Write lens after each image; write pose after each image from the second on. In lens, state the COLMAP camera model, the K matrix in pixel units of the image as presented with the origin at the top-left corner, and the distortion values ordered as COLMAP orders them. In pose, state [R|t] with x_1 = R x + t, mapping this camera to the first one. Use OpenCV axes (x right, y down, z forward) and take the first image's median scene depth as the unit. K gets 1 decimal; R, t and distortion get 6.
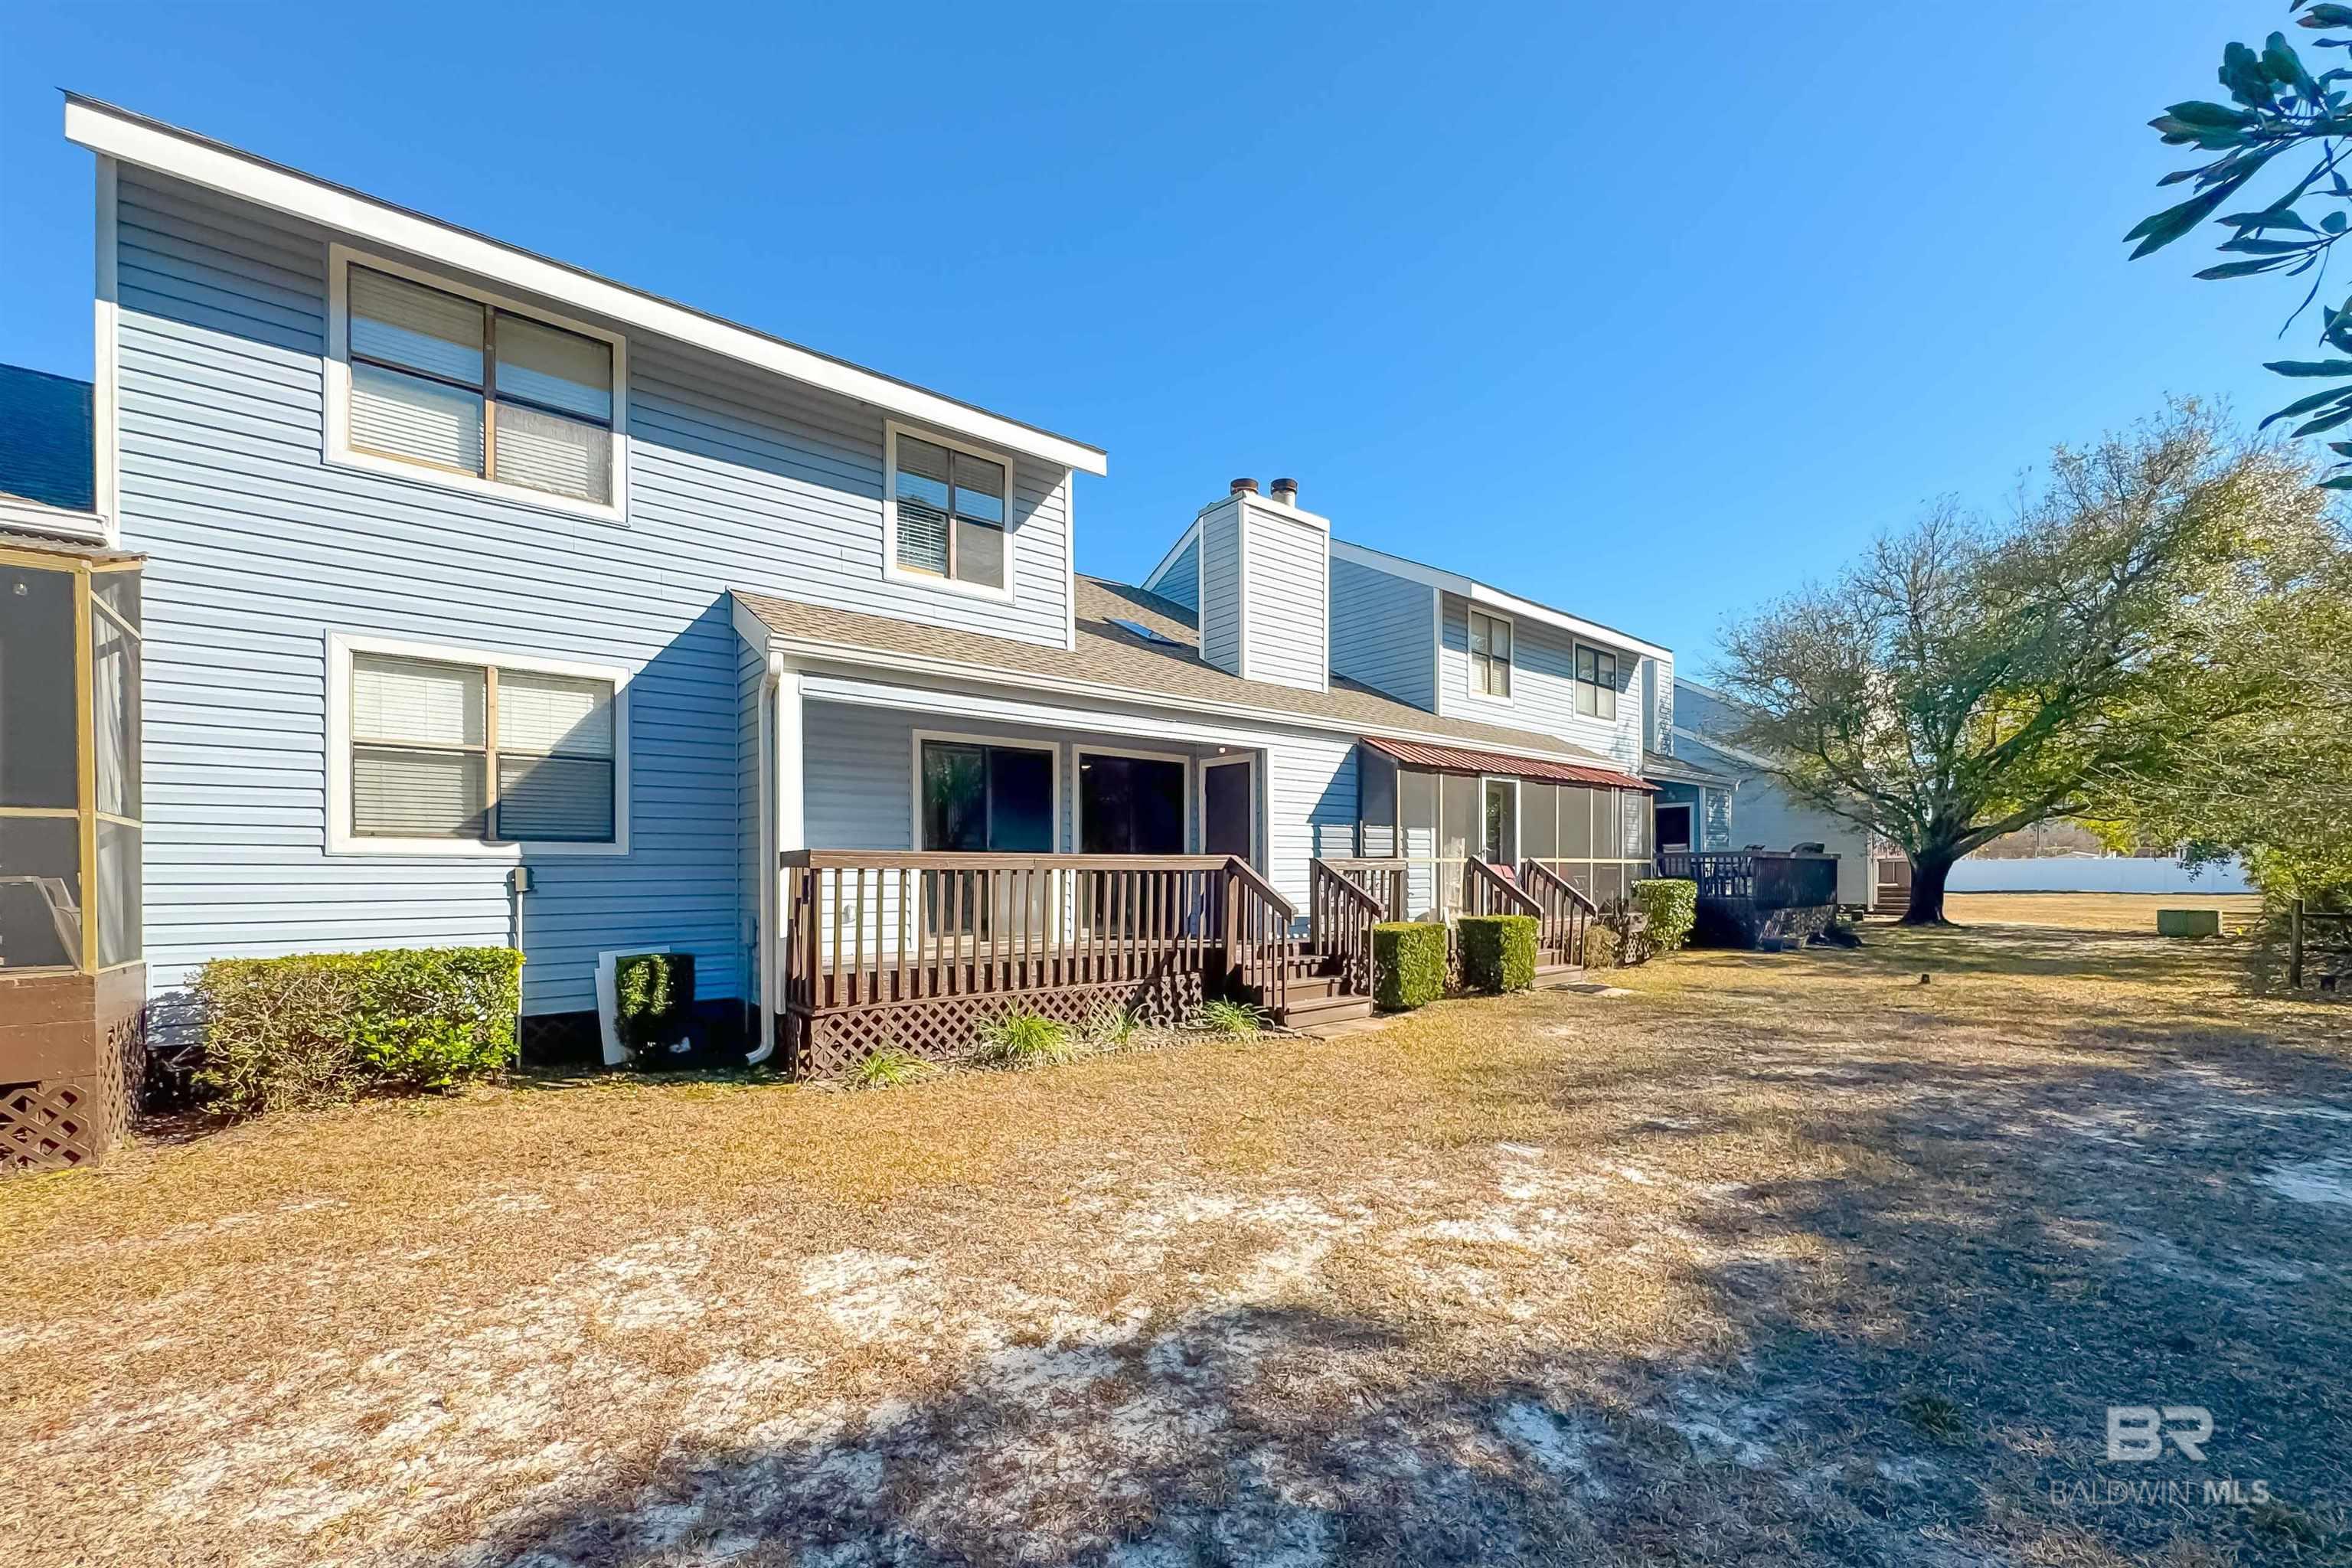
lens RADIAL K [[937.1, 0, 1157.7], [0, 937.1, 730.3], [0, 0, 1]] dist [0.002930, 0.000100]
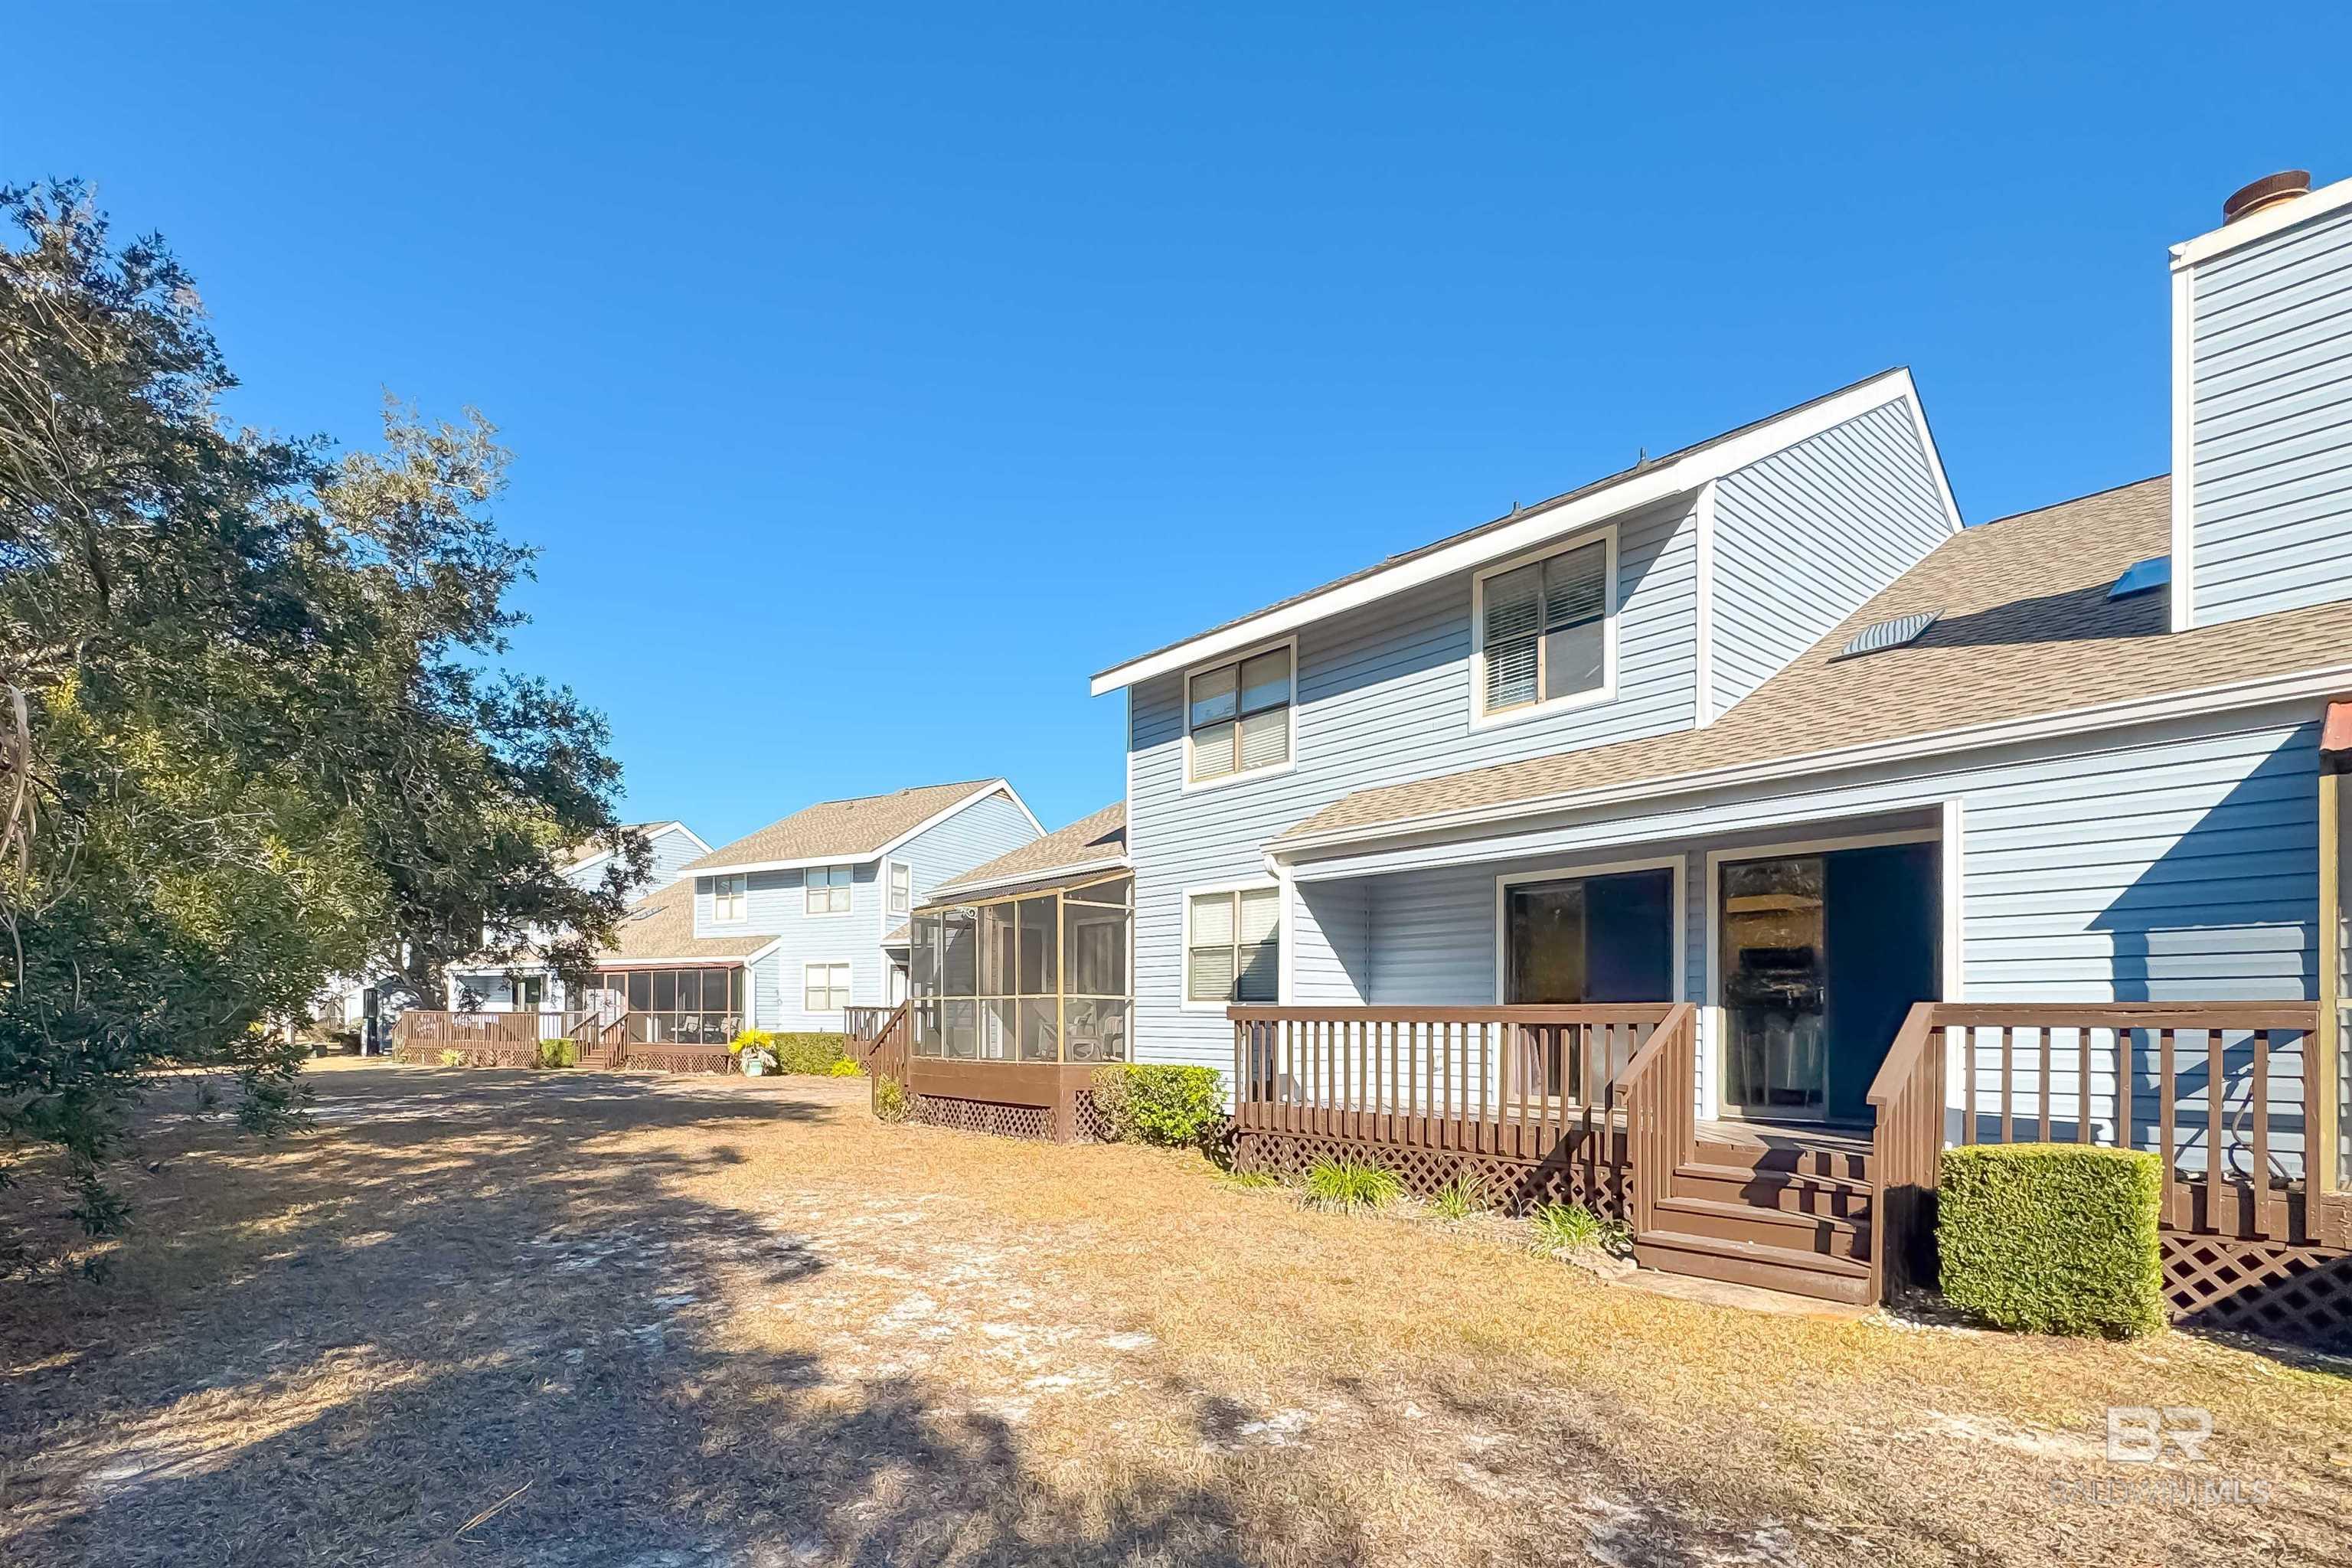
lens RADIAL K [[1120.1, 0, 1176.0], [0, 1120.1, 784.0], [0, 0, 1]] dist [0.000686, 0.000048]
pose [[0.025038, -0.203327, -0.978791, 0.961825], [0.142611, 0.969810, -0.197814, 0.095551], [0.989462, -0.134634, 0.053279, 0.666305]]
